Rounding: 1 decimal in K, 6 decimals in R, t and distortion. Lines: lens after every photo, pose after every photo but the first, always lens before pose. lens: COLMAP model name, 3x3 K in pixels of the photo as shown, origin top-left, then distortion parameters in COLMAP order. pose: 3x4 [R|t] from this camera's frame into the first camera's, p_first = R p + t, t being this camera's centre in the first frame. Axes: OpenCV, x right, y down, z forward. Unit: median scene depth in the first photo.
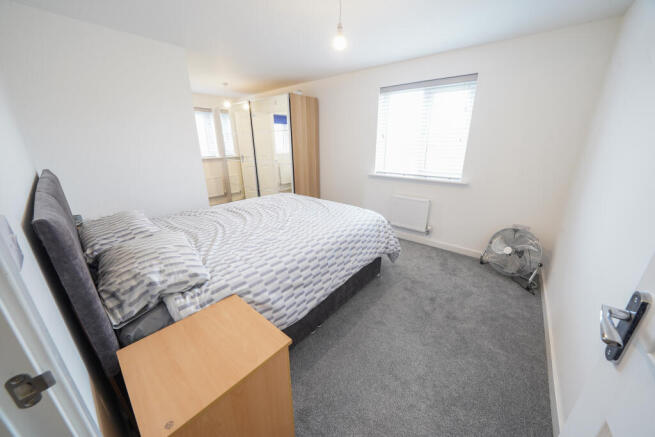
lens RADIAL K [[225.4, 0, 327.8], [0, 225.4, 216.0], [0, 0, 1]] dist [-0.020148, -0.000114]
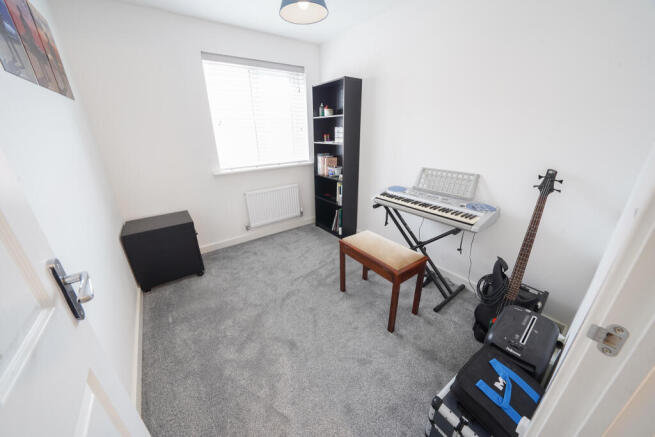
lens RADIAL K [[225.4, 0, 327.3], [0, 225.4, 218.4], [0, 0, 1]] dist [-0.020148, -0.000114]
pose [[0.259692, -0.357616, 0.897034, -0.450897], [0.318998, 0.908528, 0.269848, -0.144863], [-0.911482, 0.216075, 0.350016, 0.476571]]
